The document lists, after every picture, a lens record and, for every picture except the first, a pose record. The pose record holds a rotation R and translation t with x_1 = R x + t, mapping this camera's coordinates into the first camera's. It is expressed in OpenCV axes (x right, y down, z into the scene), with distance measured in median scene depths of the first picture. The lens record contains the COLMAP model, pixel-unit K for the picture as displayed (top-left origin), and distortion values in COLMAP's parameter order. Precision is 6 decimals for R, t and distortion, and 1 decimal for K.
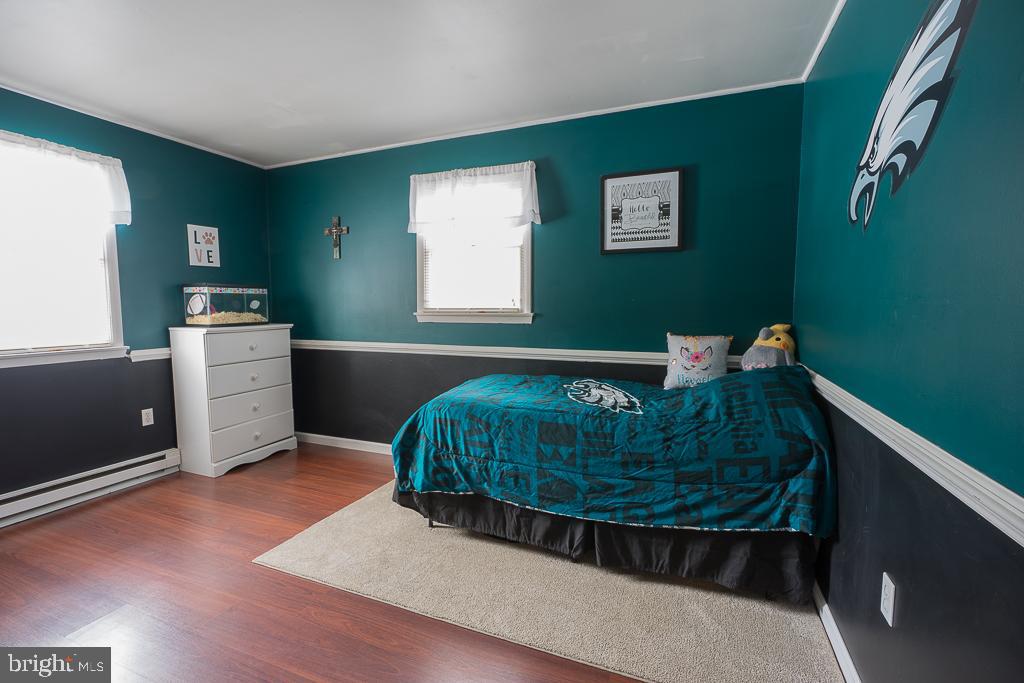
lens RADIAL K [[468.6, 0, 514.1], [0, 468.6, 341.8], [0, 0, 1]] dist [-0.017375, 0.003930]
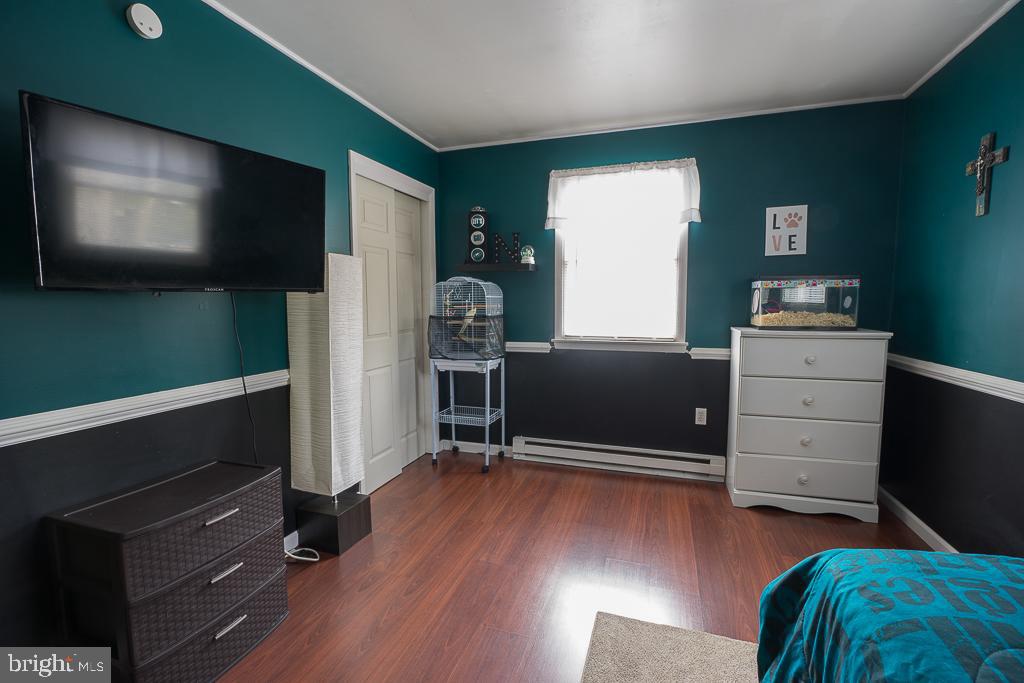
lens RADIAL K [[468.6, 0, 513.6], [0, 468.6, 345.0], [0, 0, 1]] dist [-0.017375, 0.003930]
pose [[0.026858, 0.089085, -0.995662, 0.158644], [-0.079834, 0.993031, 0.086696, -0.039255], [0.996446, 0.077159, 0.033783, 0.519300]]
